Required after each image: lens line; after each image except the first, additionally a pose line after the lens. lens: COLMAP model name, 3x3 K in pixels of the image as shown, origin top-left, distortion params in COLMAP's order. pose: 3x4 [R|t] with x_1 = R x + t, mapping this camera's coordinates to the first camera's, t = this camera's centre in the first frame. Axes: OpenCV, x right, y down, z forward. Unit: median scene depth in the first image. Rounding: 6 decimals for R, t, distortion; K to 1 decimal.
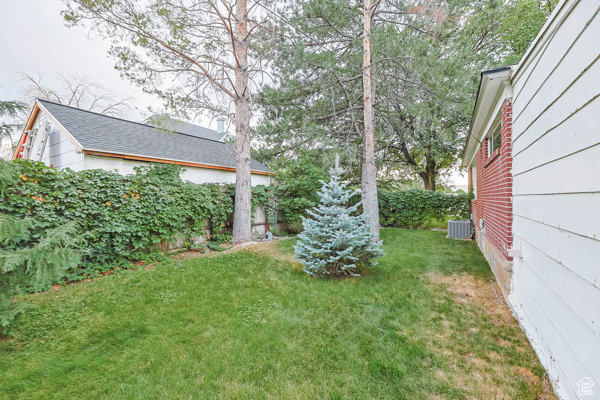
lens RADIAL K [[250.3, 0, 301.2], [0, 250.3, 196.8], [0, 0, 1]] dist [-0.002459, -0.000664]
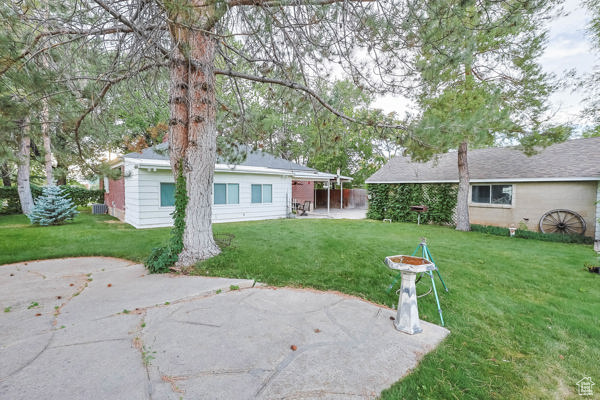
lens RADIAL K [[262.9, 0, 300.0], [0, 262.9, 197.9], [0, 0, 1]] dist [-0.000135, 0.000005]
pose [[0.283362, -0.019785, 0.958809, -0.935397], [-0.010587, 0.999662, 0.023757, -0.015990], [-0.958955, -0.016883, 0.283056, -1.124717]]
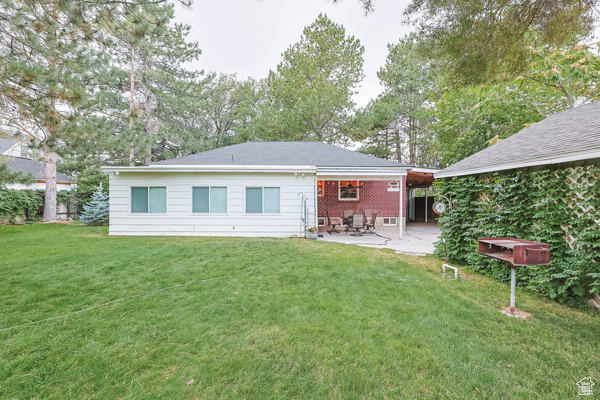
lens RADIAL K [[259.5, 0, 300.0], [0, 259.5, 200.0], [0, 0, 1]] dist [0.000124, -0.000358]
pose [[0.841598, 0.008233, 0.540041, 0.274850], [-0.011800, 0.999925, 0.003144, -0.005794], [-0.539975, -0.009019, 0.841633, -1.565800]]
